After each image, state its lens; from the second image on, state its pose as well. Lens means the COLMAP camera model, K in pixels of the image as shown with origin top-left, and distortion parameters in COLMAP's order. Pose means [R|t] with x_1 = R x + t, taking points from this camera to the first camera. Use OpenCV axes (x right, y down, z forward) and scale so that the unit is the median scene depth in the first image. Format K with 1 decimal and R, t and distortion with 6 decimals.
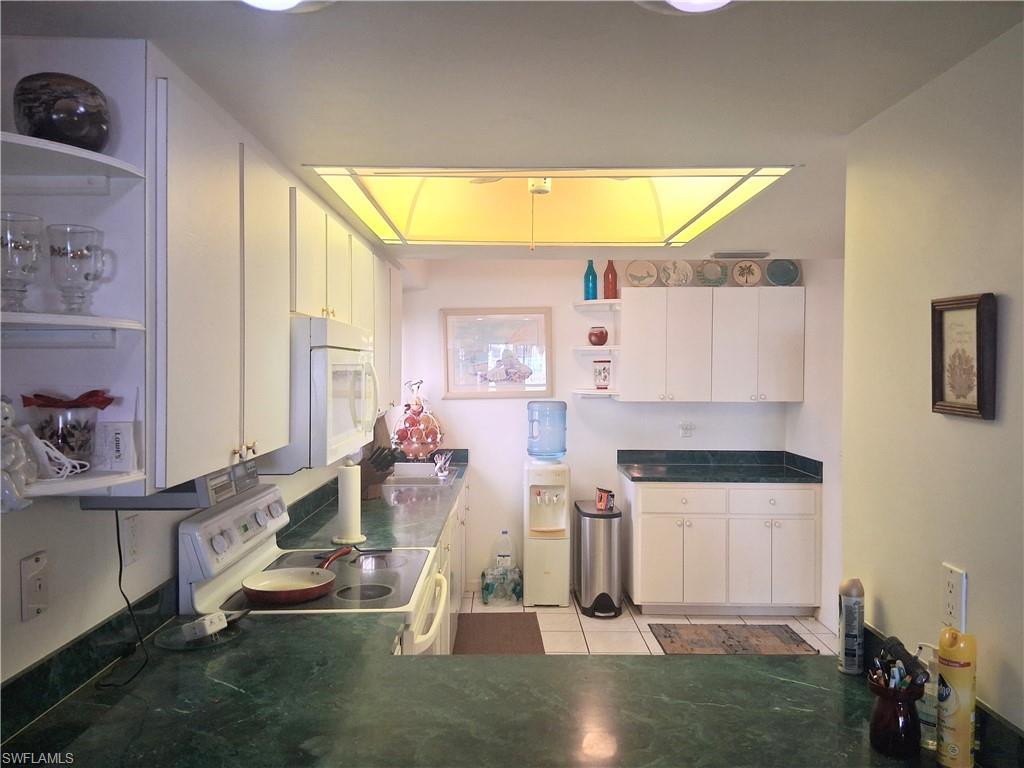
lens RADIAL K [[777.8, 0, 515.1], [0, 777.8, 380.2], [0, 0, 1]] dist [0.122429, -0.211801]
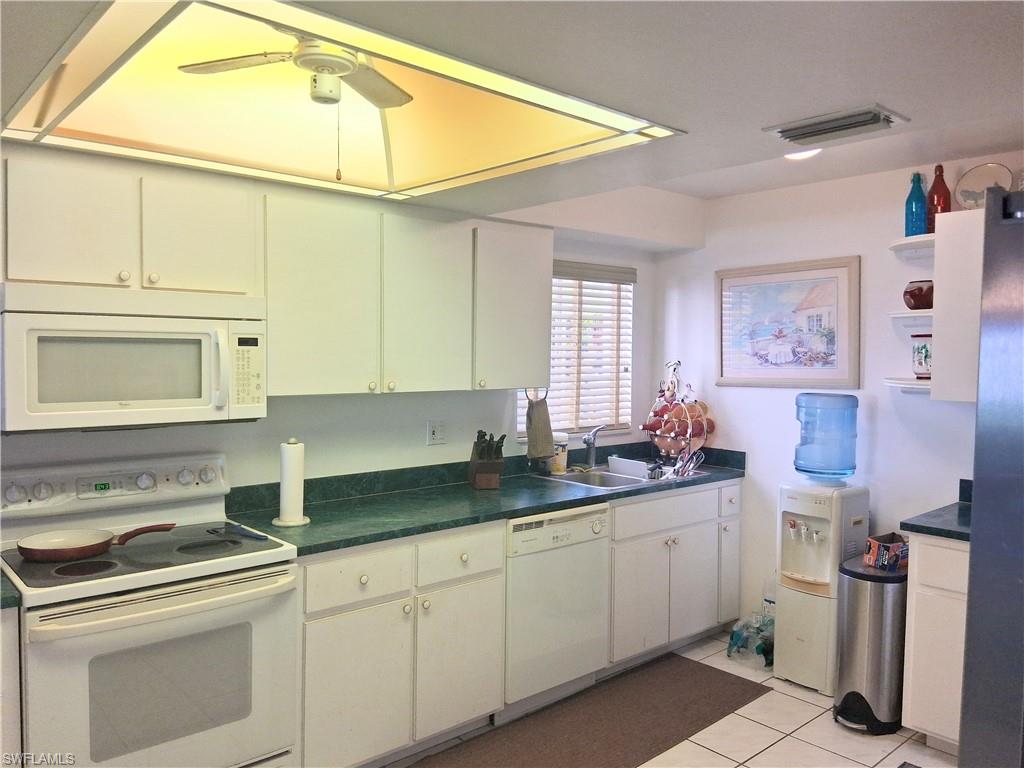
lens RADIAL K [[777.8, 0, 515.1], [0, 777.8, 380.2], [0, 0, 1]] dist [0.122429, -0.211801]
pose [[0.653539, 0.034839, -0.756091, 0.393566], [-0.020660, 0.999389, 0.028193, 0.000957], [0.756611, -0.002805, 0.653859, 0.344114]]
